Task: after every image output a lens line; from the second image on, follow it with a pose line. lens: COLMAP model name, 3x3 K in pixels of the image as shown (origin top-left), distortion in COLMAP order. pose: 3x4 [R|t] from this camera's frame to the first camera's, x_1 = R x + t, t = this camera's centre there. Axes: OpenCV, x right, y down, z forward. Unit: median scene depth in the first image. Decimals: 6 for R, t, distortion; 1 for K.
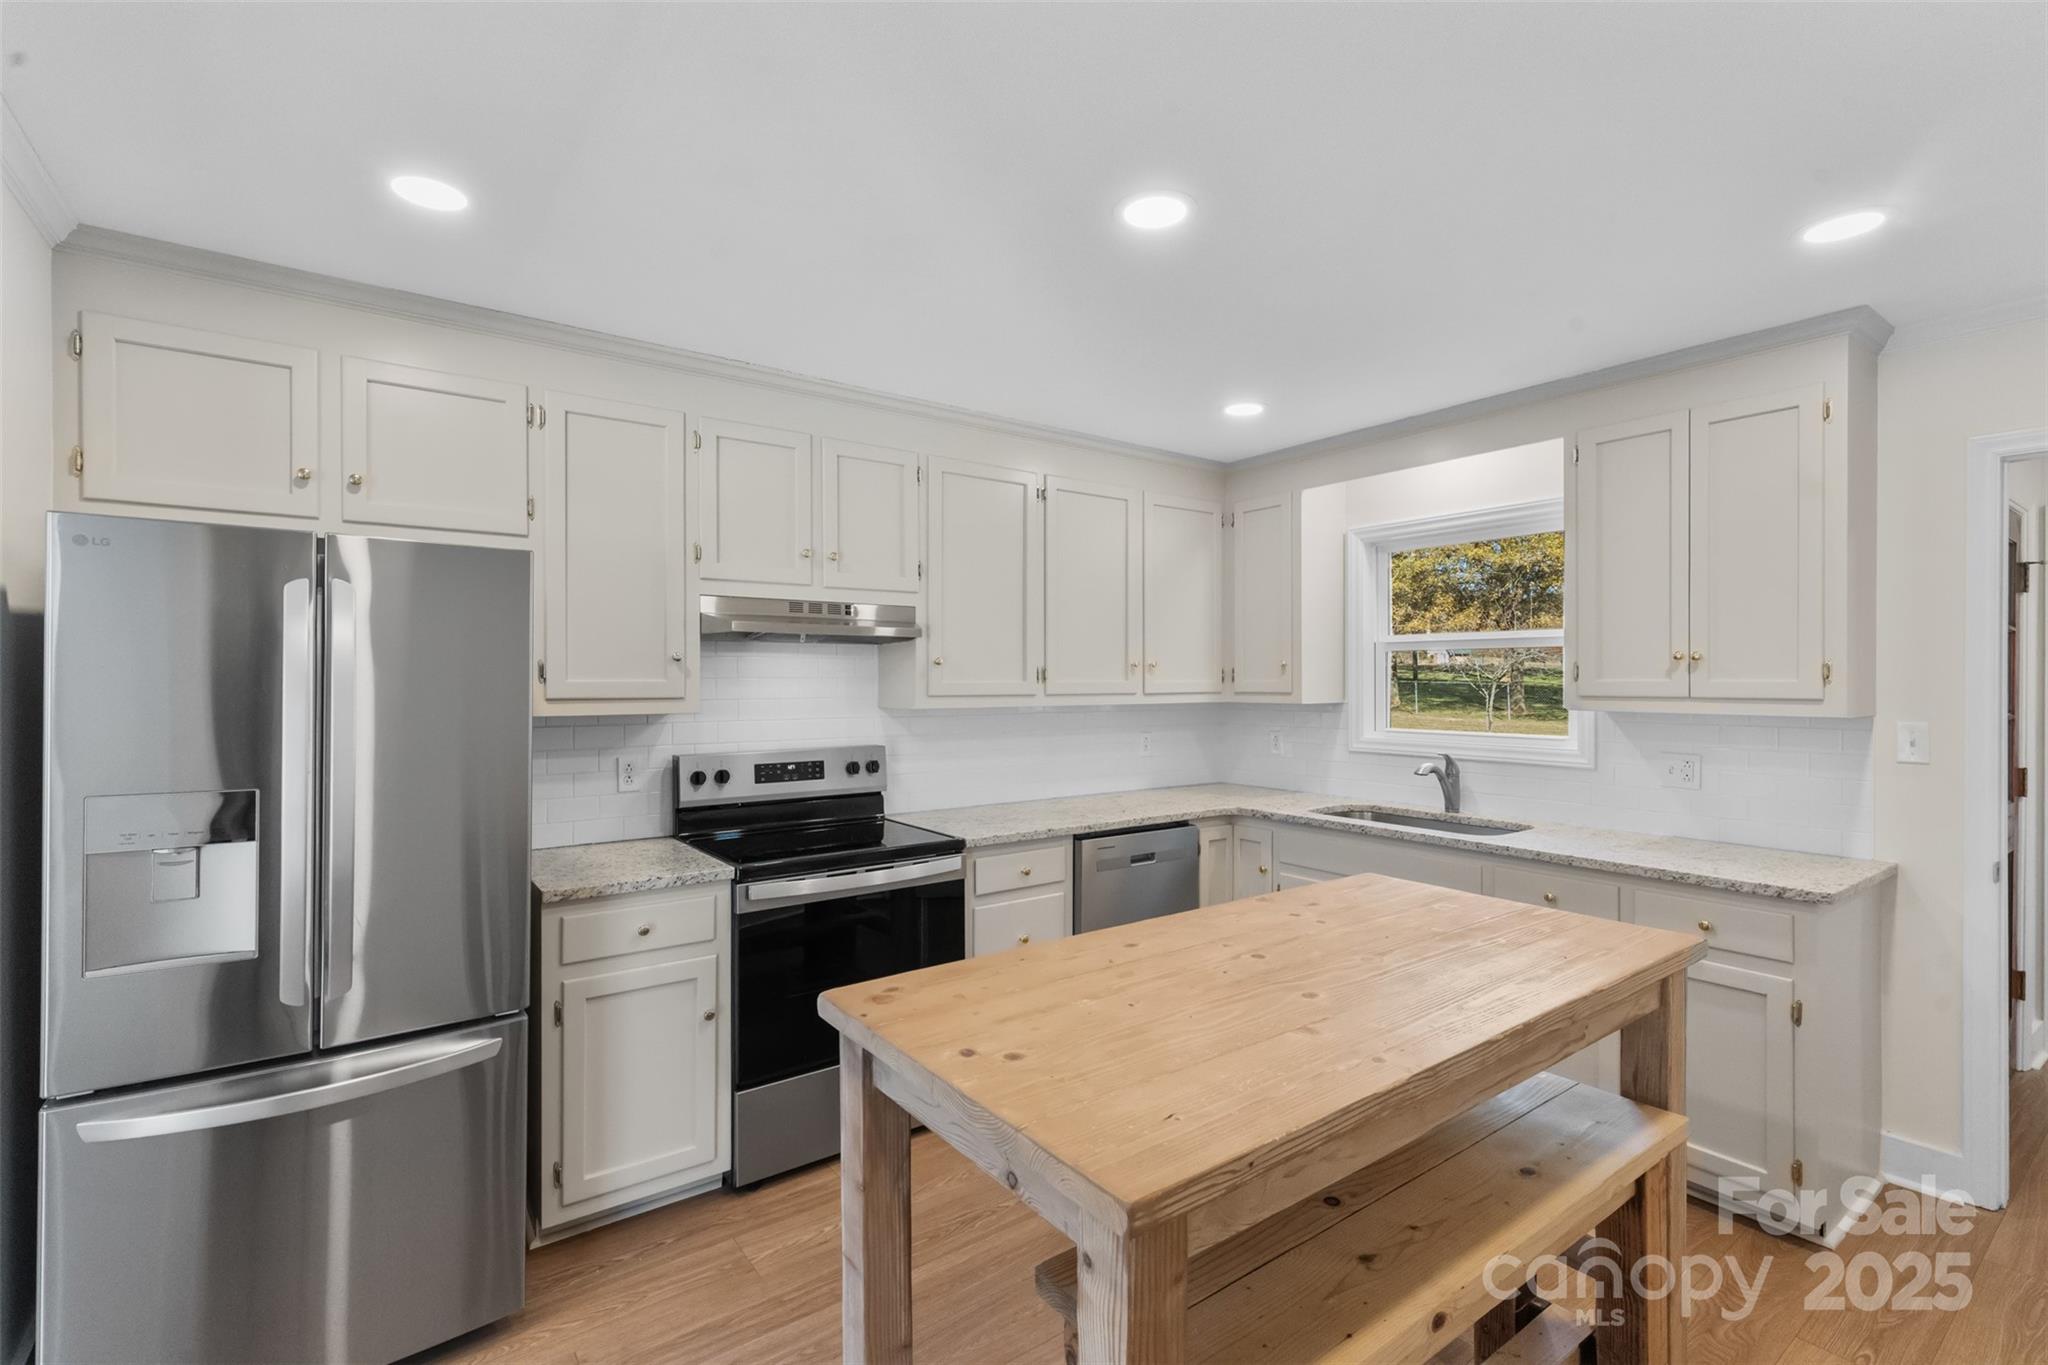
lens RADIAL K [[915.3, 0, 1019.9], [0, 915.3, 681.9], [0, 0, 1]] dist [0.014686, -0.006605]
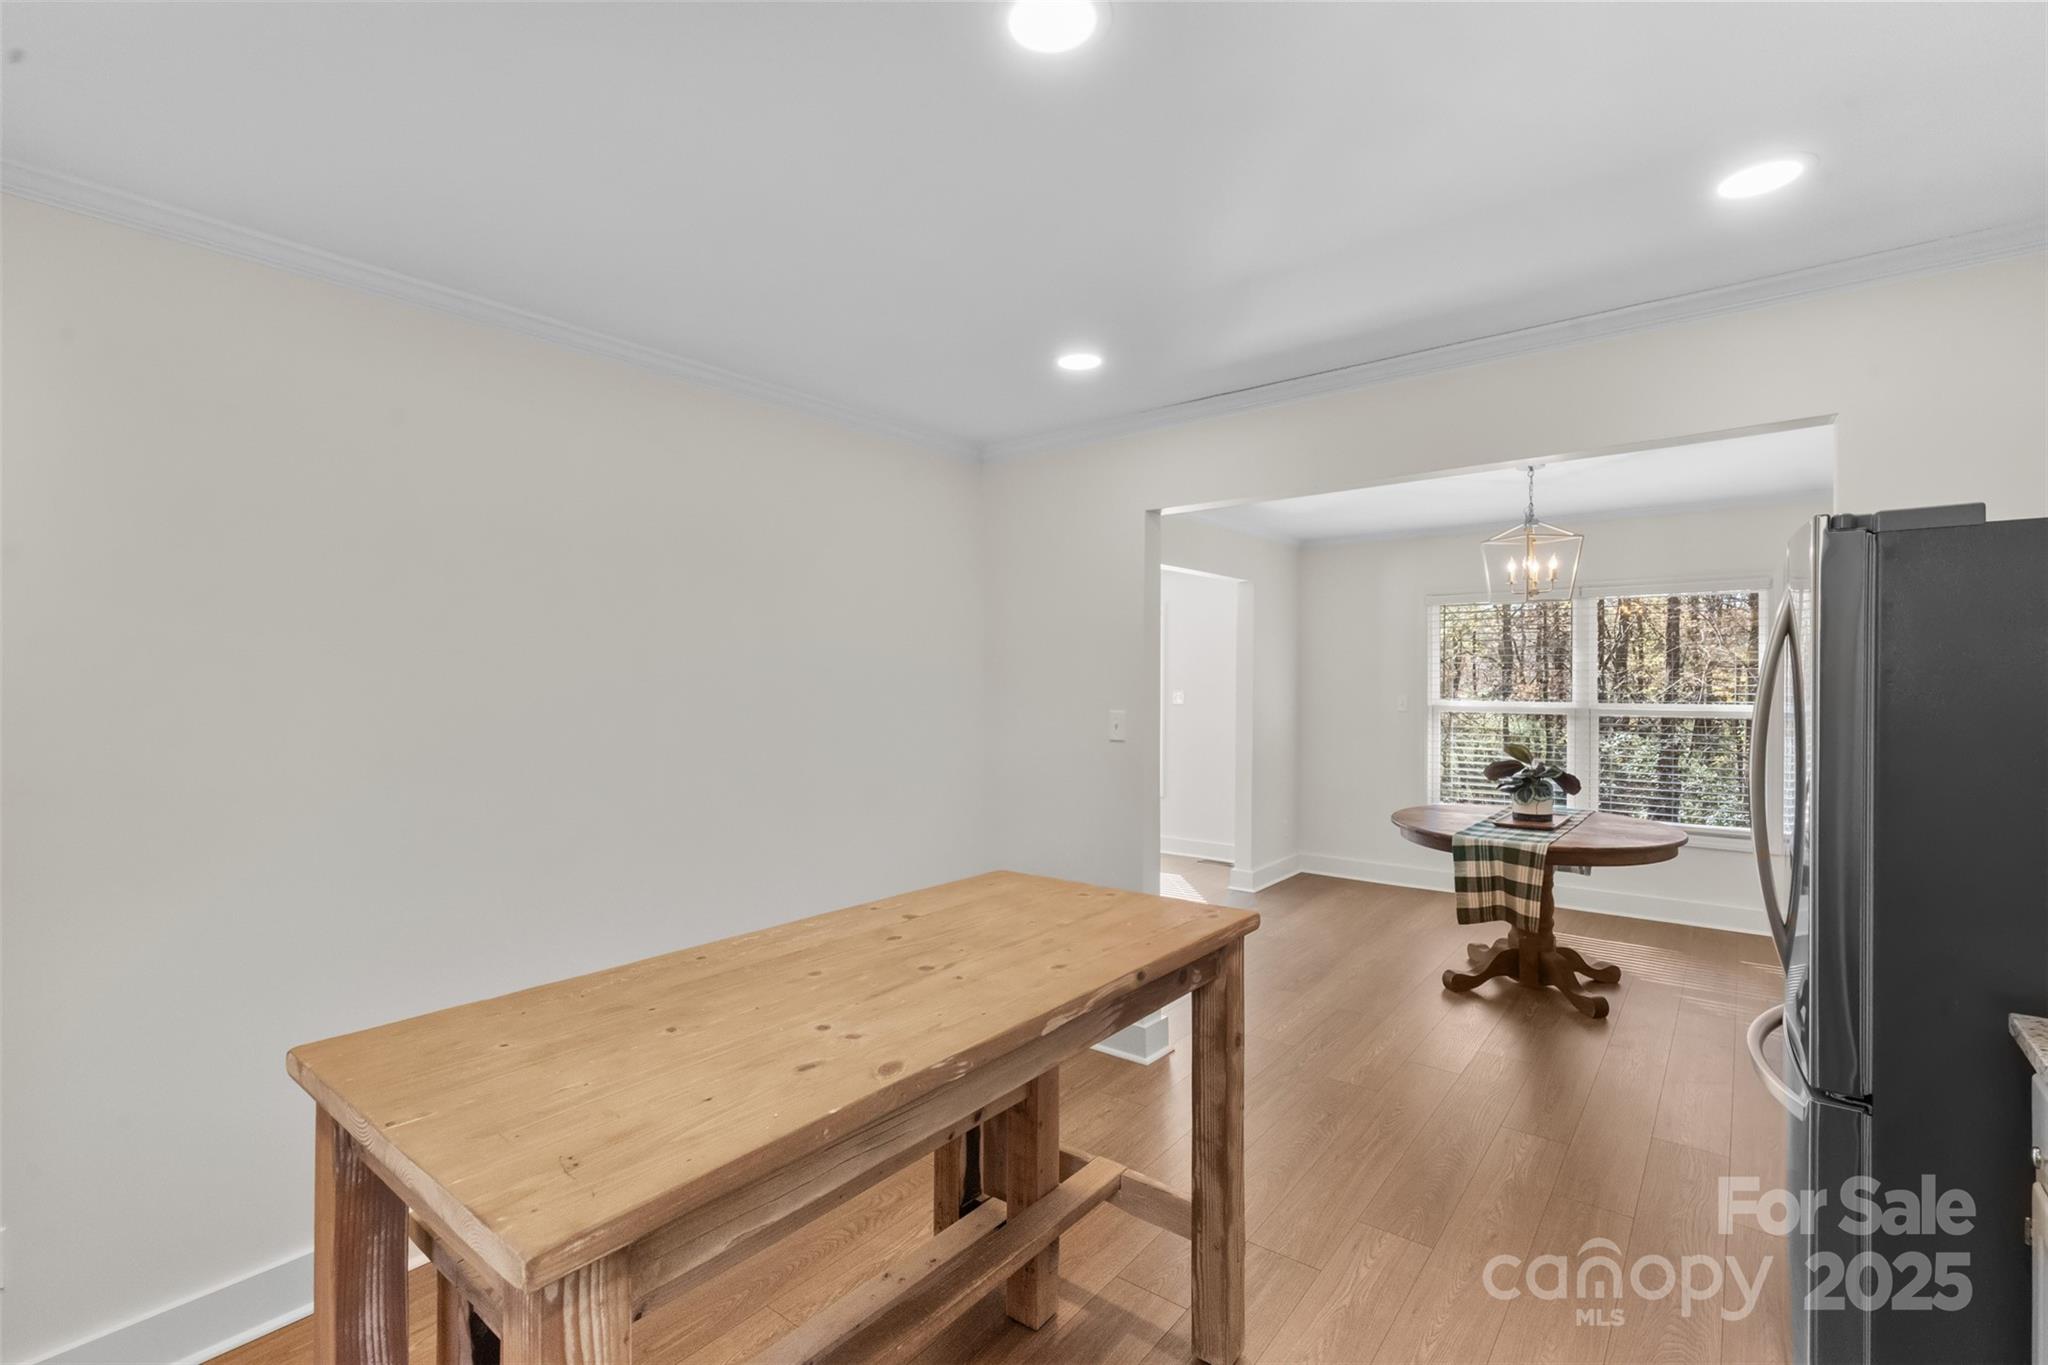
lens RADIAL K [[915.3, 0, 1019.9], [0, 915.3, 681.9], [0, 0, 1]] dist [0.014686, -0.006605]
pose [[-0.965467, 0.001625, -0.260520, 0.221734], [0.000275, 0.999986, 0.005216, -0.003365], [0.260525, 0.004965, -0.965454, 1.042171]]
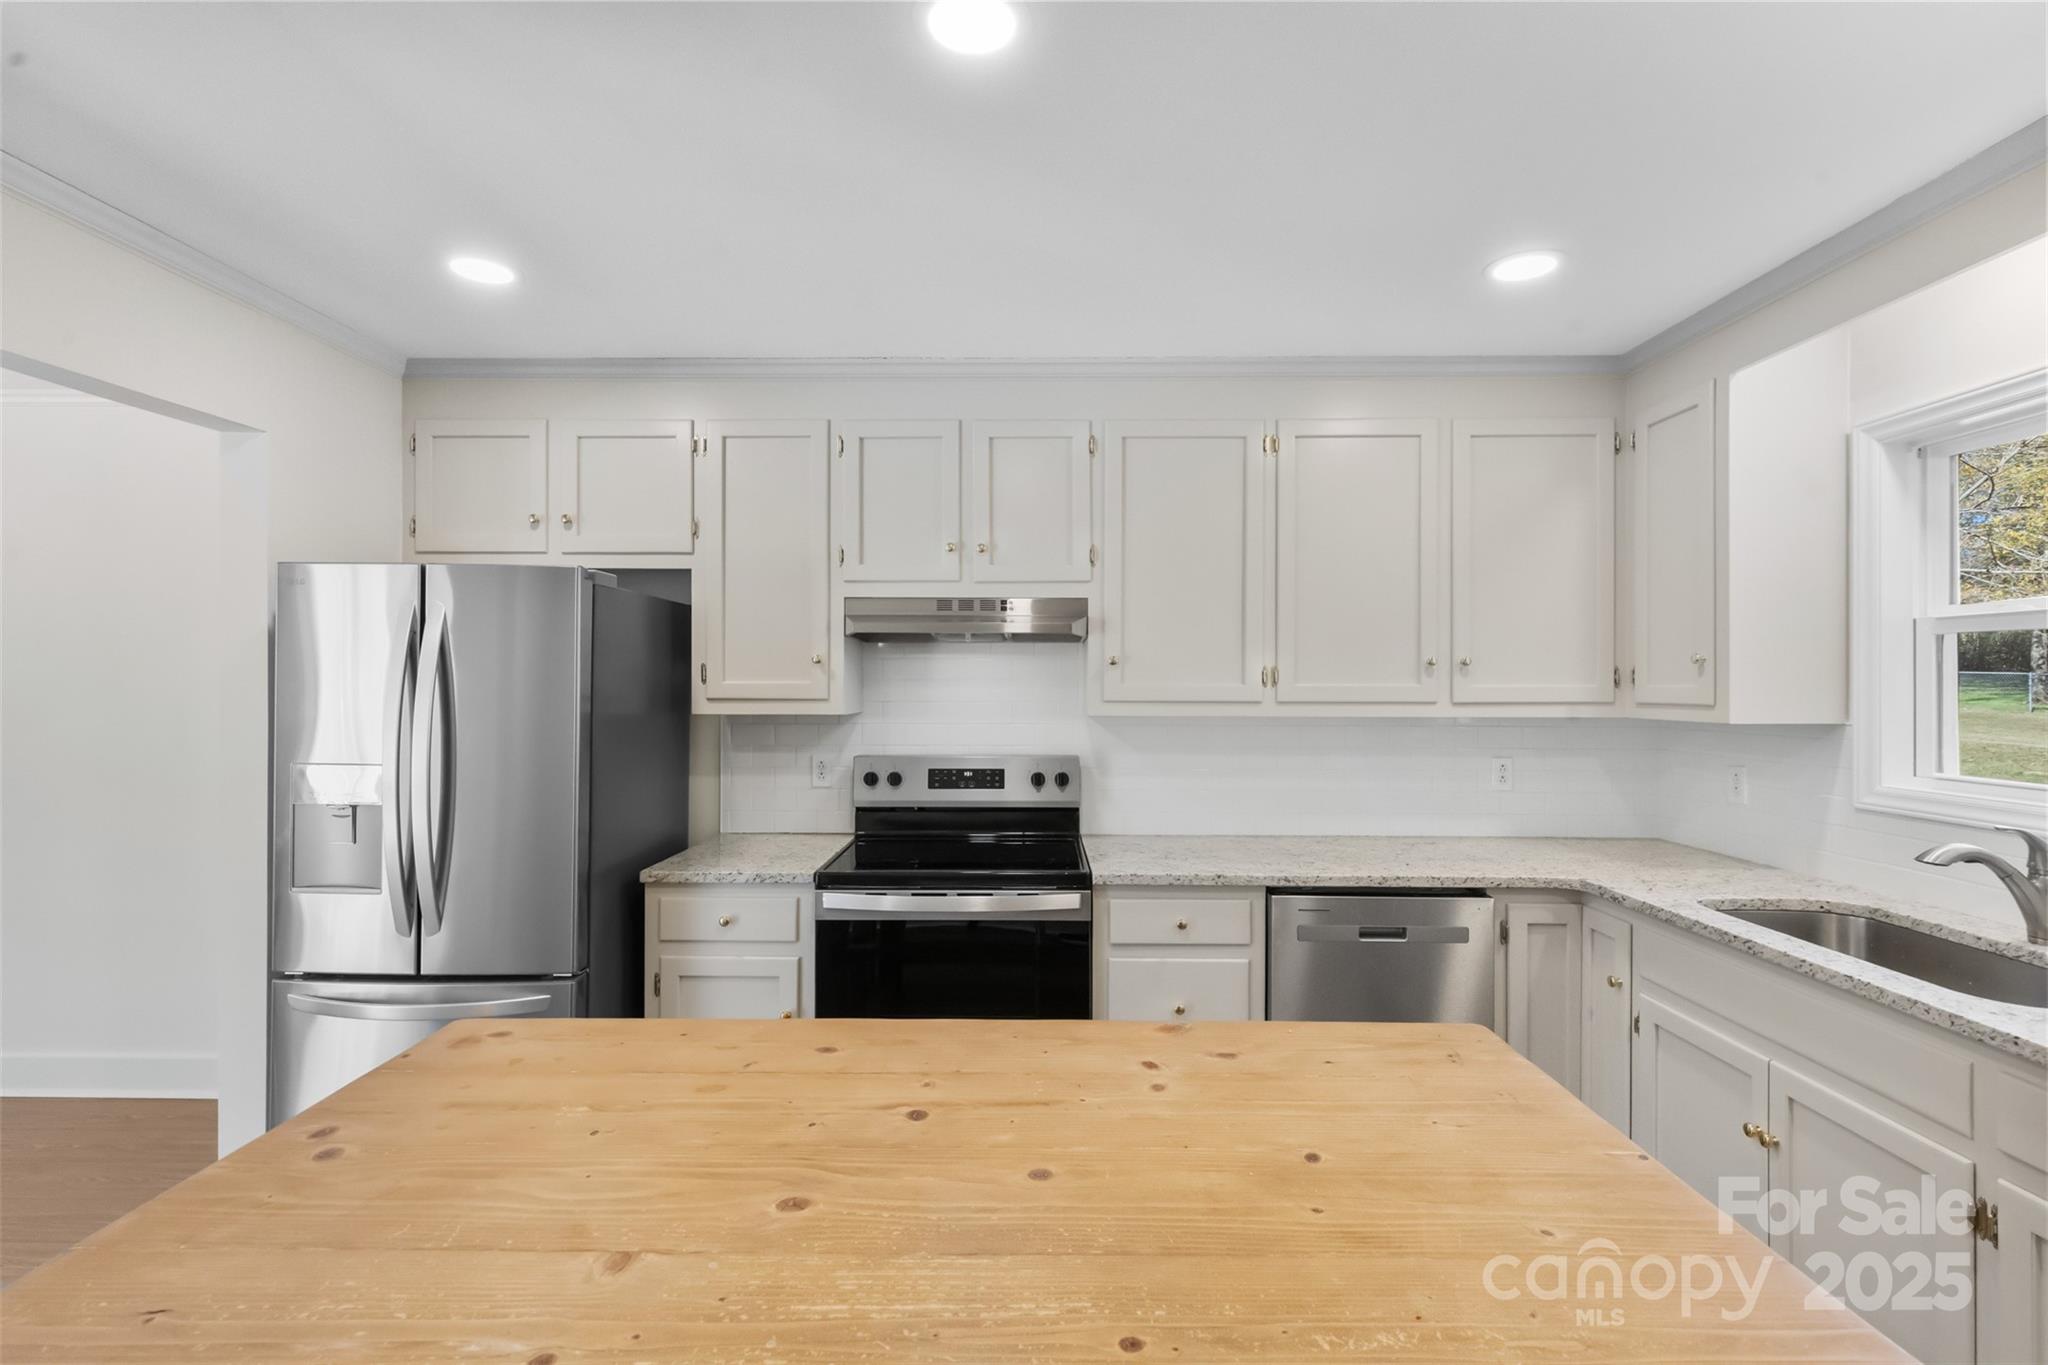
lens RADIAL K [[915.3, 0, 1019.9], [0, 915.3, 681.9], [0, 0, 1]] dist [0.014686, -0.006605]
pose [[0.798613, 0.002670, -0.601840, 0.374599], [-0.004263, 0.999990, -0.001220, -0.001436], [0.601830, 0.003540, 0.798616, 0.282955]]
